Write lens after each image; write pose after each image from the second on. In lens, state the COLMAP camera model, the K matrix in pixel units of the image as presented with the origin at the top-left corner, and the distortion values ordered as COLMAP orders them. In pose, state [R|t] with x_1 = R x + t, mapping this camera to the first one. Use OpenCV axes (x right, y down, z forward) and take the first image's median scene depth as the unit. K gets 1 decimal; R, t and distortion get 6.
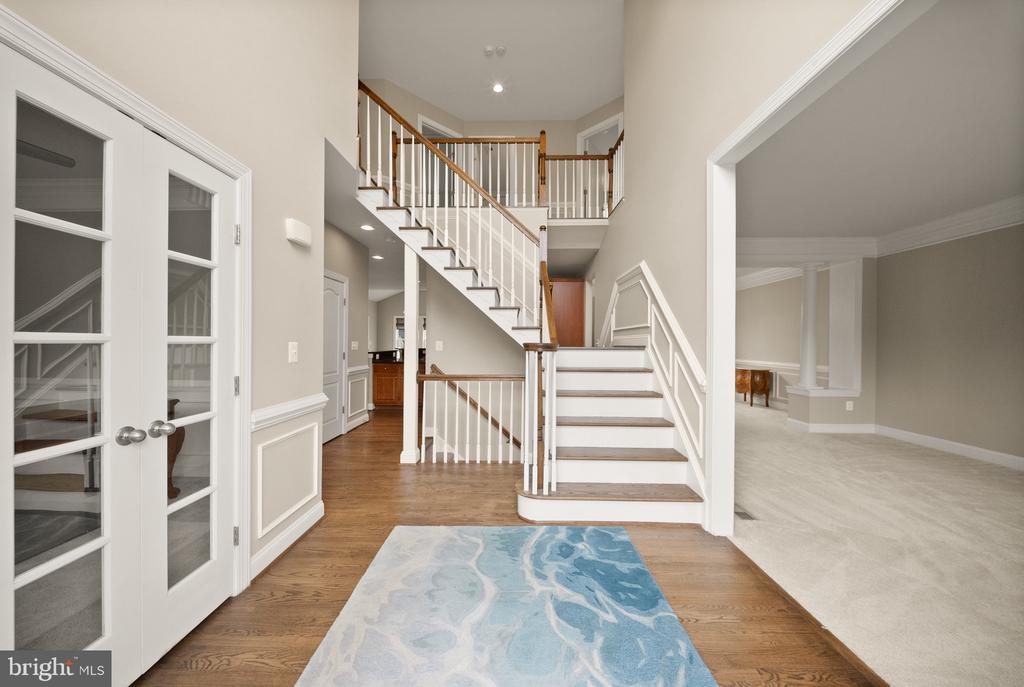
lens RADIAL K [[372.6, 0, 511.0], [0, 372.6, 341.6], [0, 0, 1]] dist [-0.003227, -0.000472]
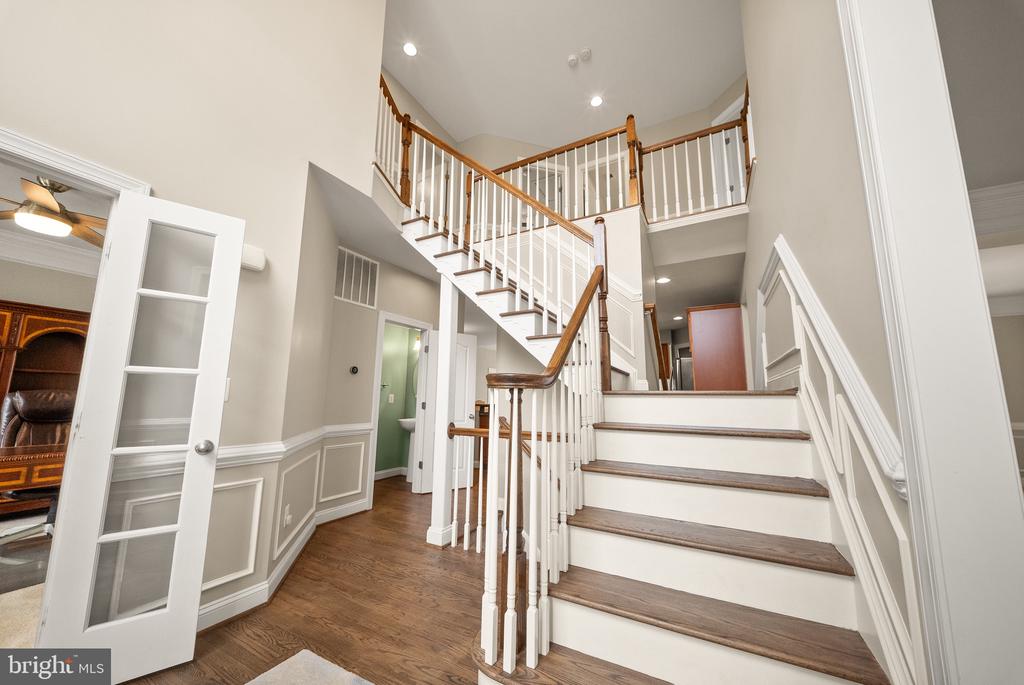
lens RADIAL K [[372.6, 0, 510.8], [0, 372.6, 344.6], [0, 0, 1]] dist [-0.003227, -0.000472]
pose [[0.881110, -0.066535, -0.468208, 0.260536], [-0.005484, 0.988549, -0.150798, 0.033061], [0.472880, 0.135437, 0.870655, 0.357996]]
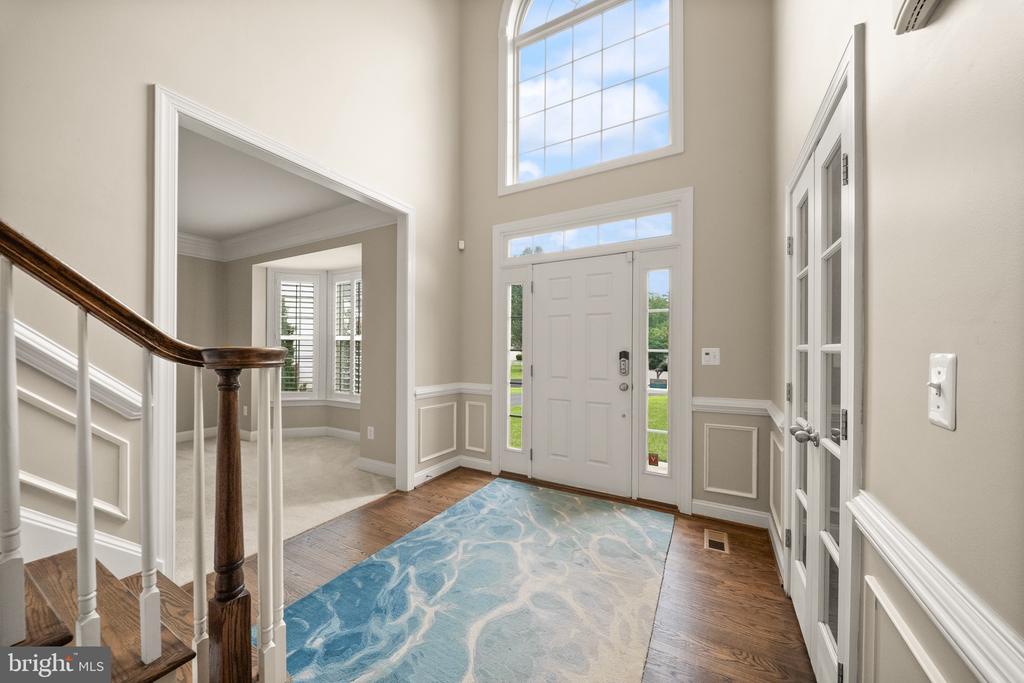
lens RADIAL K [[372.6, 0, 508.8], [0, 372.6, 346.2], [0, 0, 1]] dist [-0.003227, -0.000472]
pose [[-0.879415, -0.011016, 0.475928, -0.285315], [-0.010260, 0.999939, 0.004186, -0.003828], [-0.475945, -0.001202, -0.879474, 0.922524]]
